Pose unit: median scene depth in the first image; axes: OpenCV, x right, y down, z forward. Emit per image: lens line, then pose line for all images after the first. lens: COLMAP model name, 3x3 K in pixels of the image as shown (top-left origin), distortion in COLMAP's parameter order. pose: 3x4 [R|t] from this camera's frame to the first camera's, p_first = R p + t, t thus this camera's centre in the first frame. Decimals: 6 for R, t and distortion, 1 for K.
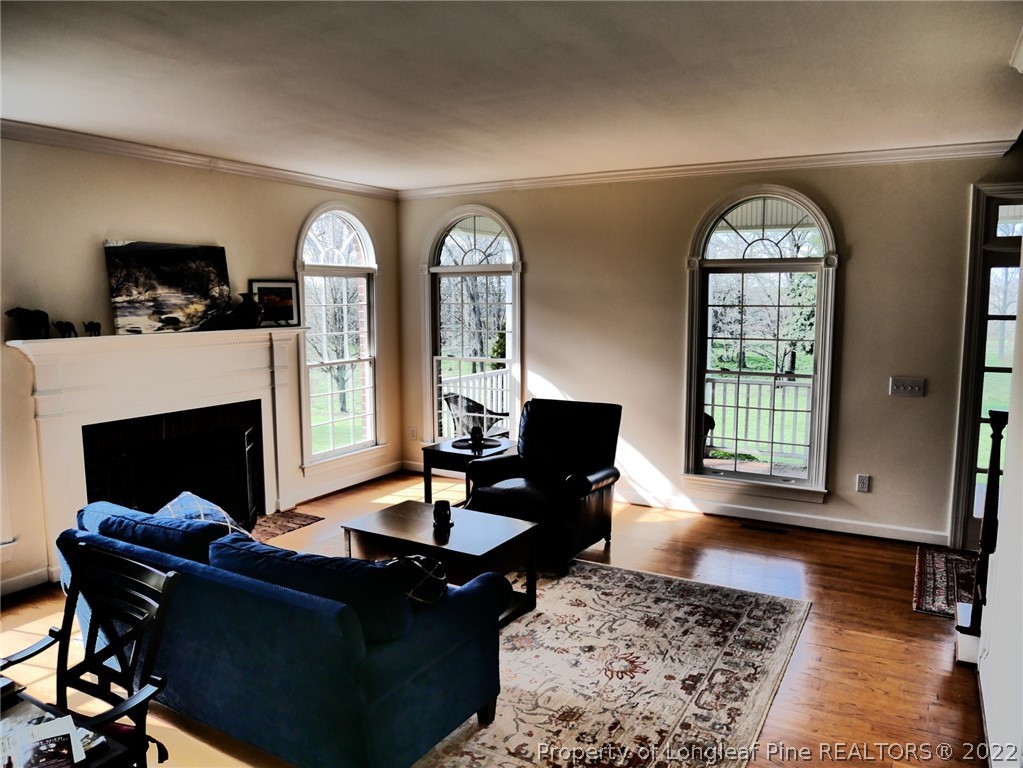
lens RADIAL K [[732.2, 0, 514.0], [0, 732.2, 382.7], [0, 0, 1]] dist [-0.039219, -0.000971]
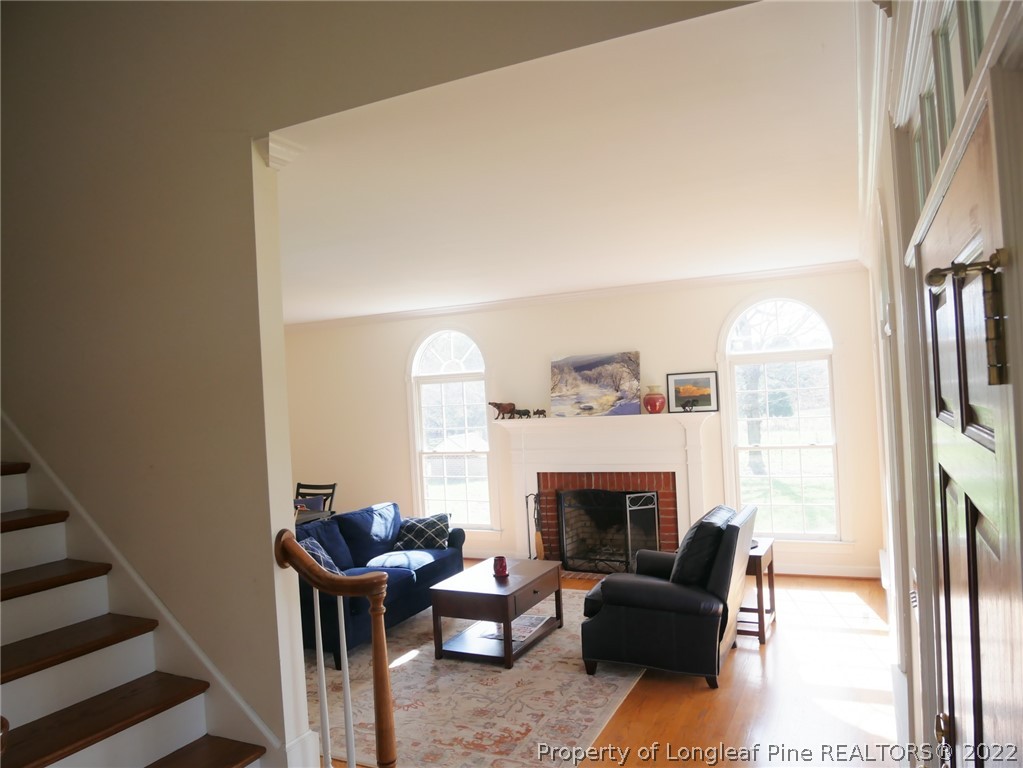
lens RADIAL K [[732.2, 0, 512.1], [0, 732.2, 388.2], [0, 0, 1]] dist [-0.039219, -0.000971]
pose [[0.070781, -0.013971, -0.997394, 1.007283], [-0.065507, 0.997678, -0.018624, -0.091364], [0.995339, 0.066655, 0.069701, 0.774672]]
